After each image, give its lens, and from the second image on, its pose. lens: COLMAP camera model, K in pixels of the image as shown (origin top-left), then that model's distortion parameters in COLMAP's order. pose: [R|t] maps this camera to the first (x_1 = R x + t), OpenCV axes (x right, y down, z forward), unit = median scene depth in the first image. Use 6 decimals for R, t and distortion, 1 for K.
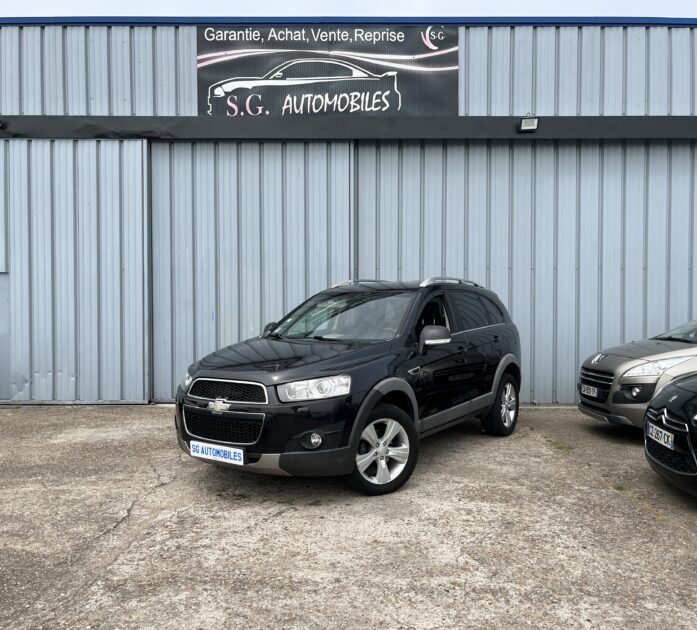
lens RADIAL K [[600.8, 0, 348.5], [0, 600.8, 315.0], [0, 0, 1]] dist [0.019220, 0.004662]
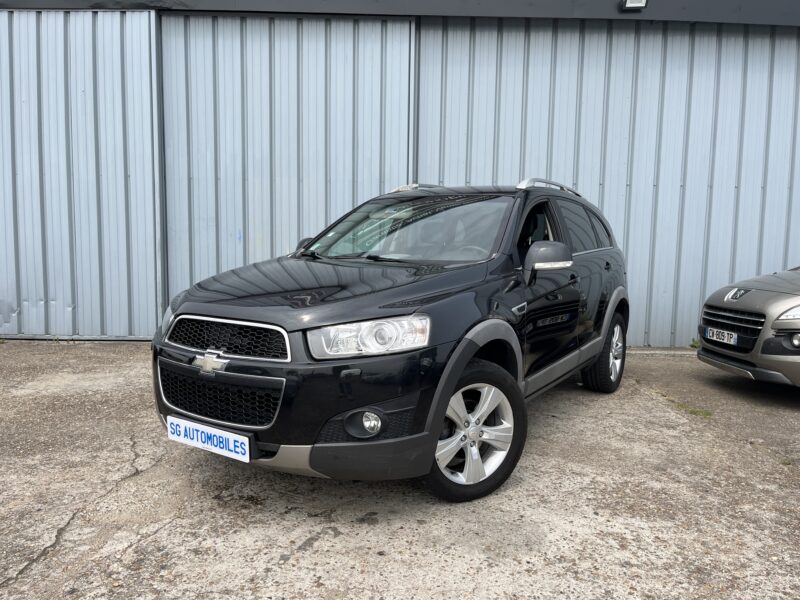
lens RADIAL K [[575.6, 0, 400.0], [0, 575.6, 300.0], [0, 0, 1]] dist [0.012327, -0.002827]
pose [[0.999776, 0.015778, 0.014123, -0.028166], [-0.016945, 0.996084, 0.086769, 0.028864], [-0.012698, -0.086989, 0.996128, 0.346138]]
